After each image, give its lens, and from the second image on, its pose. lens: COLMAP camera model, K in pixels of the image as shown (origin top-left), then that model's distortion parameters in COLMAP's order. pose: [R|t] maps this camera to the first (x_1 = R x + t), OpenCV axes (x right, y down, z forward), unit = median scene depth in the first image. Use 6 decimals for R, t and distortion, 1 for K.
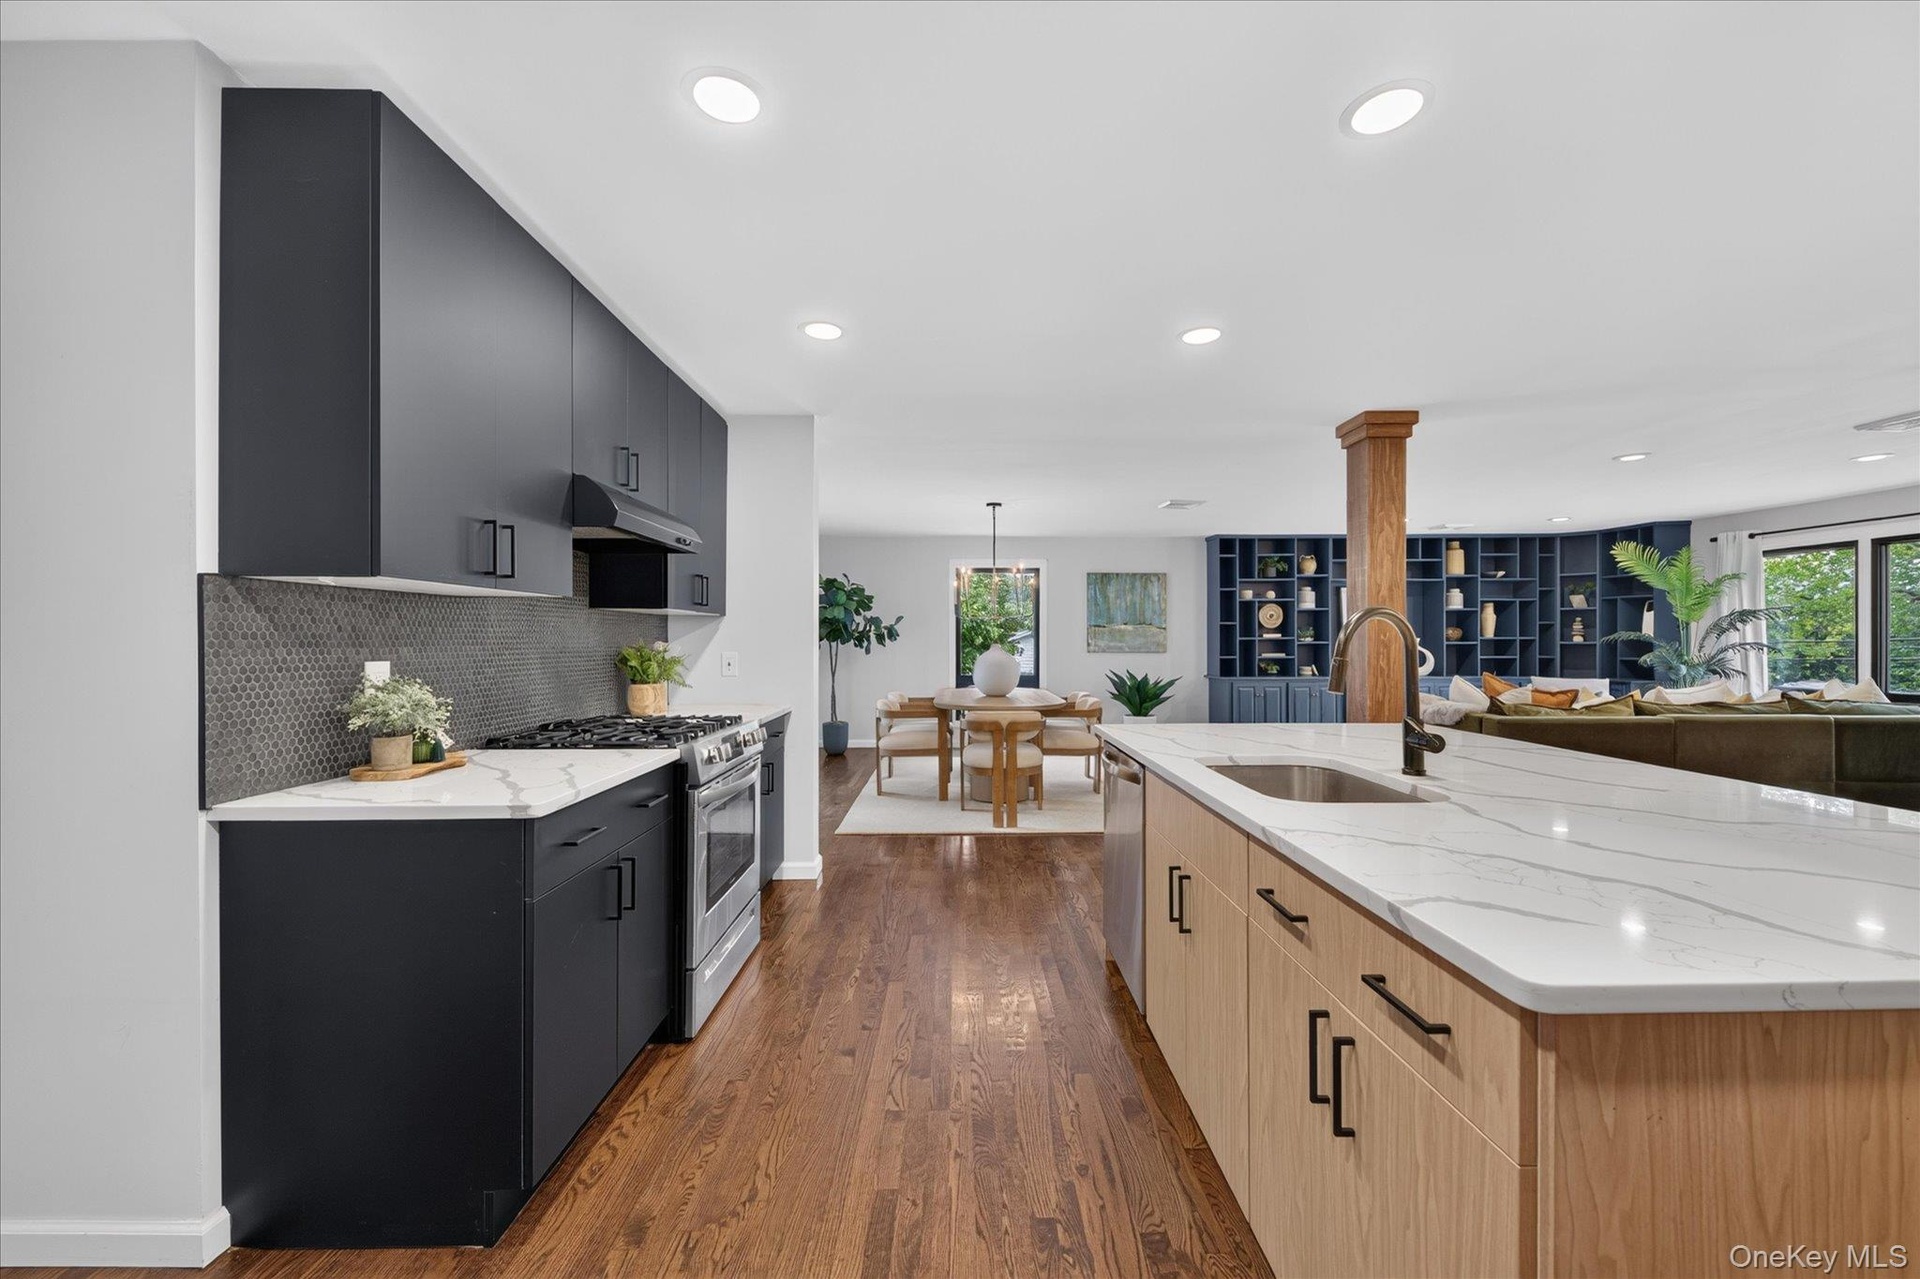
lens RADIAL K [[747.2, 0, 971.4], [0, 747.2, 645.1], [0, 0, 1]] dist [0.008020, -0.005010]
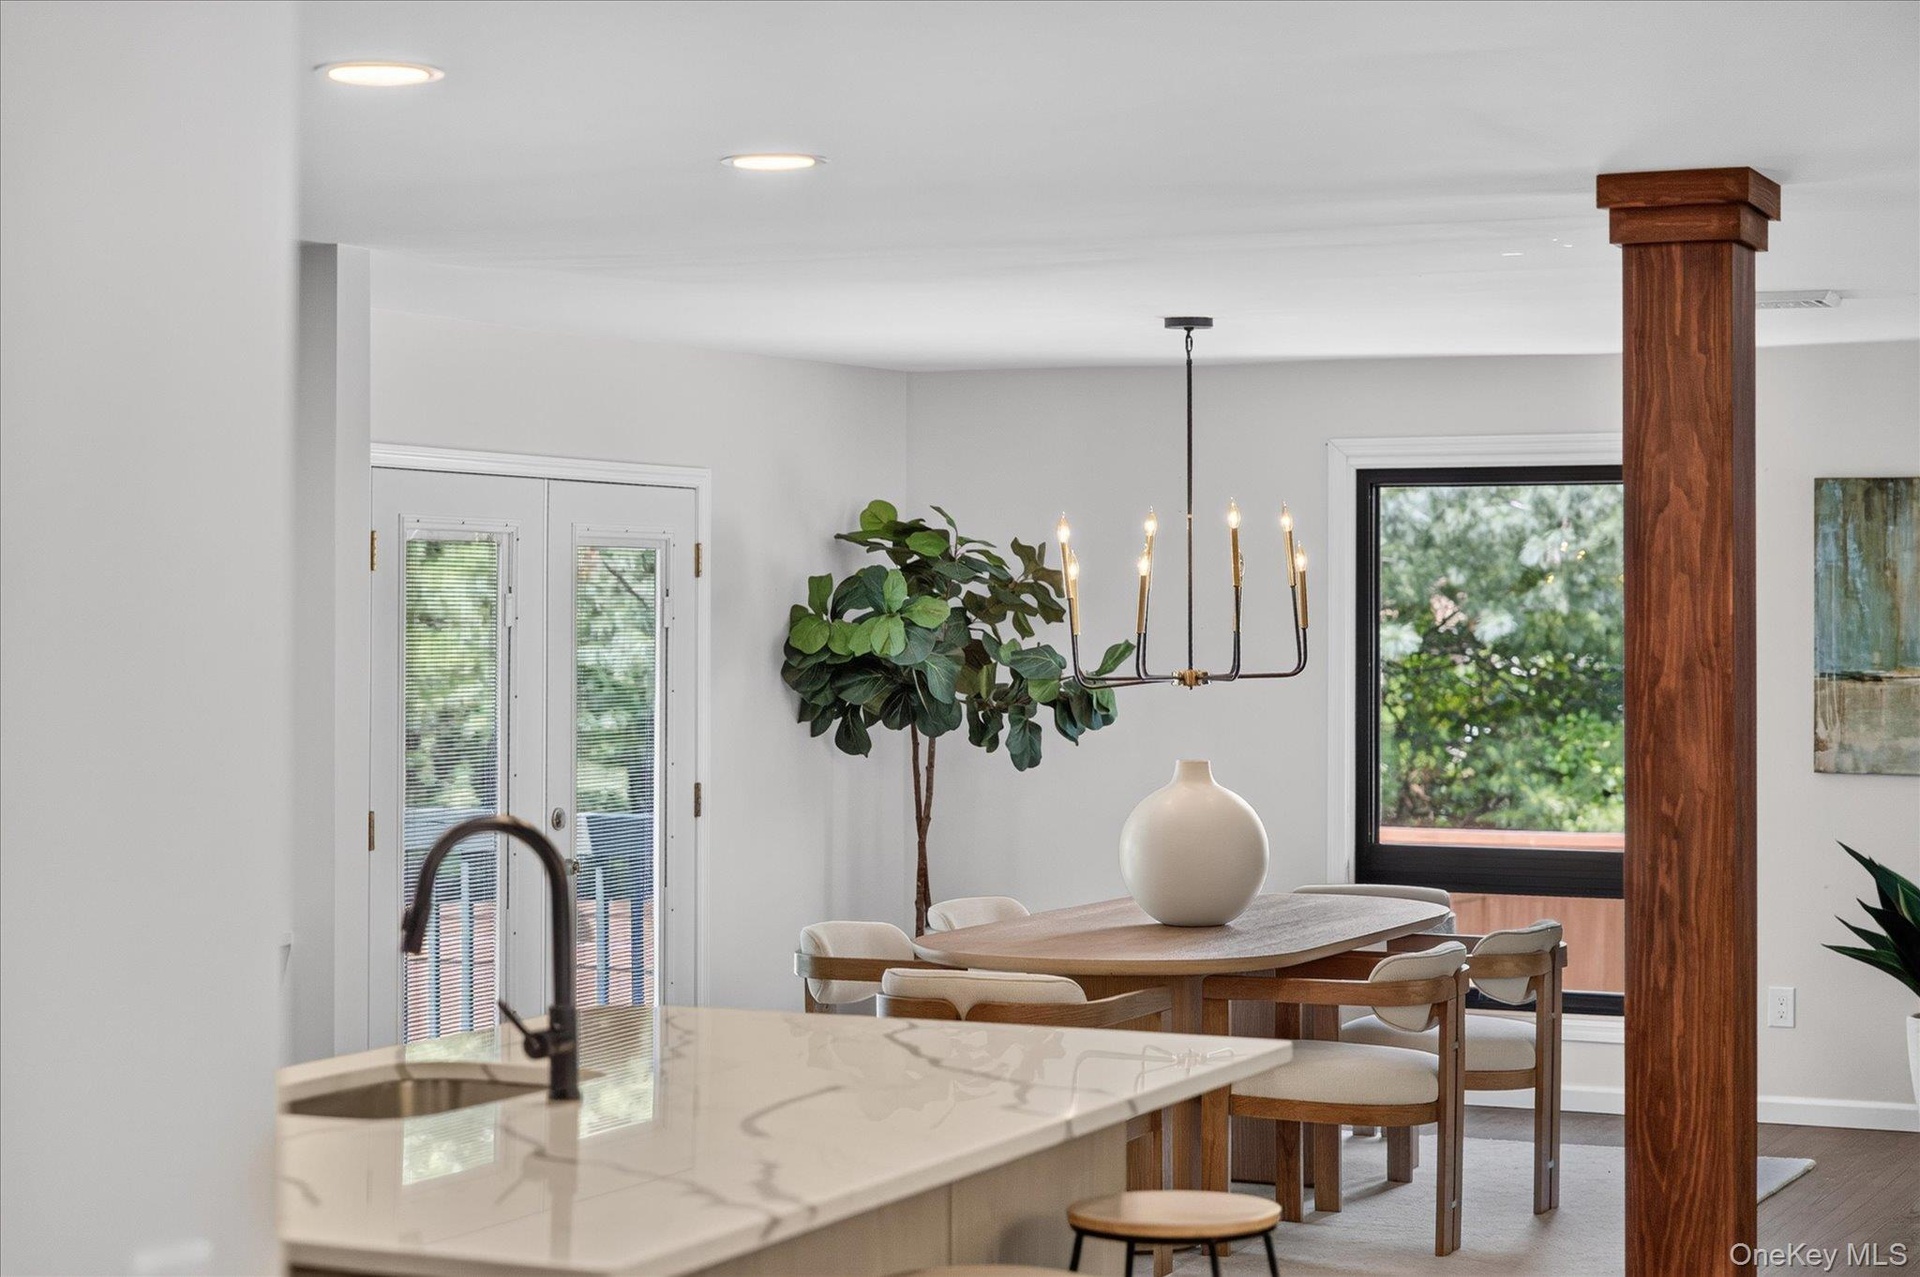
lens RADIAL K [[3640.8, 0, 987.6], [0, 3640.8, 553.9], [0, 0, 1]] dist [0.021887, 0.000000]
pose [[0.903188, -0.005020, -0.429216, 0.501268], [-0.003416, 0.999816, -0.018881, -0.048673], [0.429232, 0.018519, 0.903004, -0.347158]]
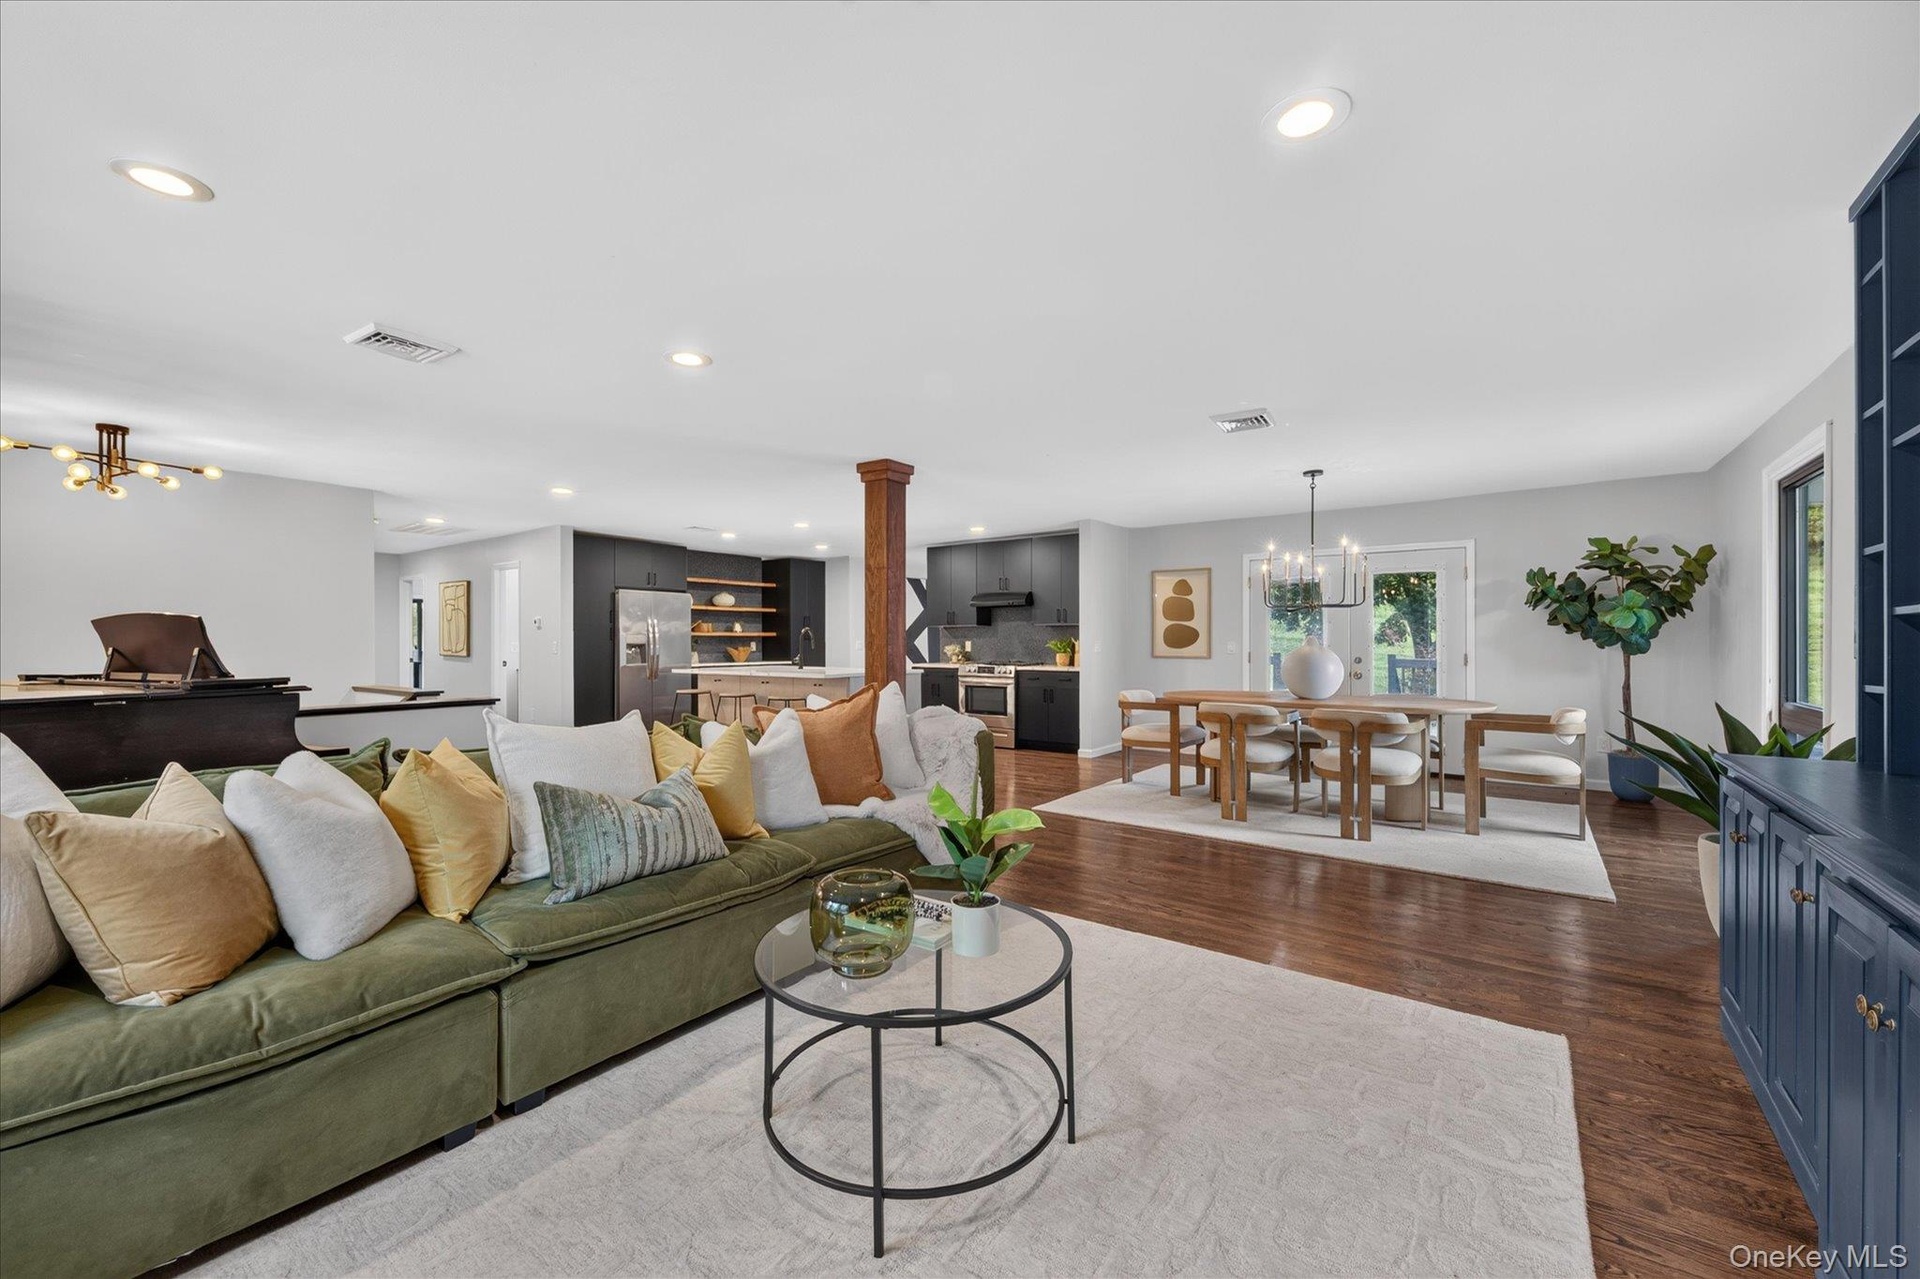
lens RADIAL K [[747.2, 0, 958.2], [0, 747.2, 637.5], [0, 0, 1]] dist [0.008020, -0.005010]
pose [[-0.614516, -0.001678, -0.788903, 0.772854], [-0.002855, 0.999996, 0.000097, -0.000520], [0.788899, 0.002312, -0.614518, 0.984465]]
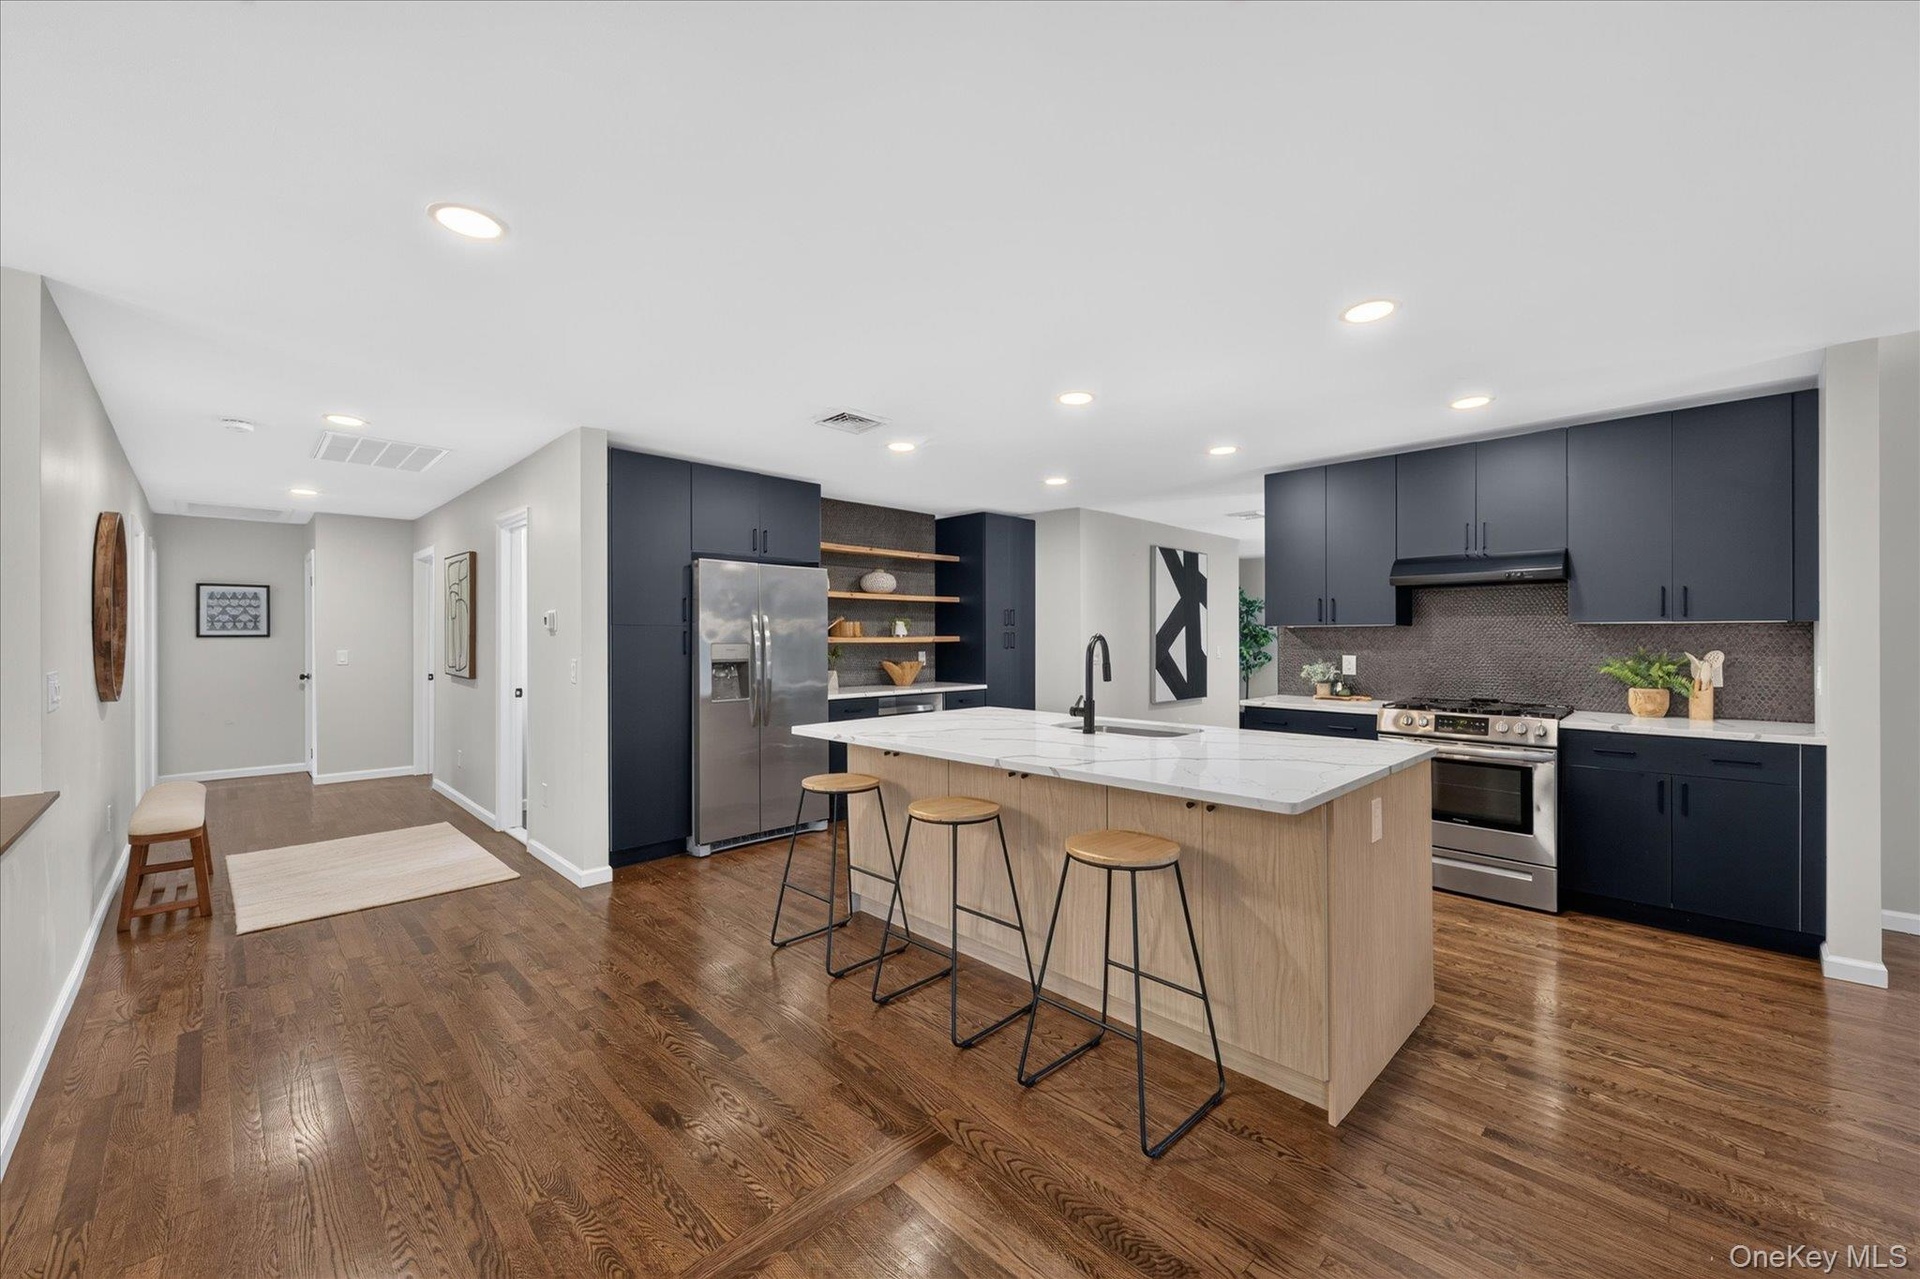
lens RADIAL K [[747.2, 0, 961.5], [0, 747.2, 630.9], [0, 0, 1]] dist [0.008020, -0.005010]
pose [[-0.728525, -0.003012, -0.685012, 0.461850], [-0.001696, 0.999995, -0.002593, -0.012416], [0.685017, -0.000728, -0.728527, 0.481053]]
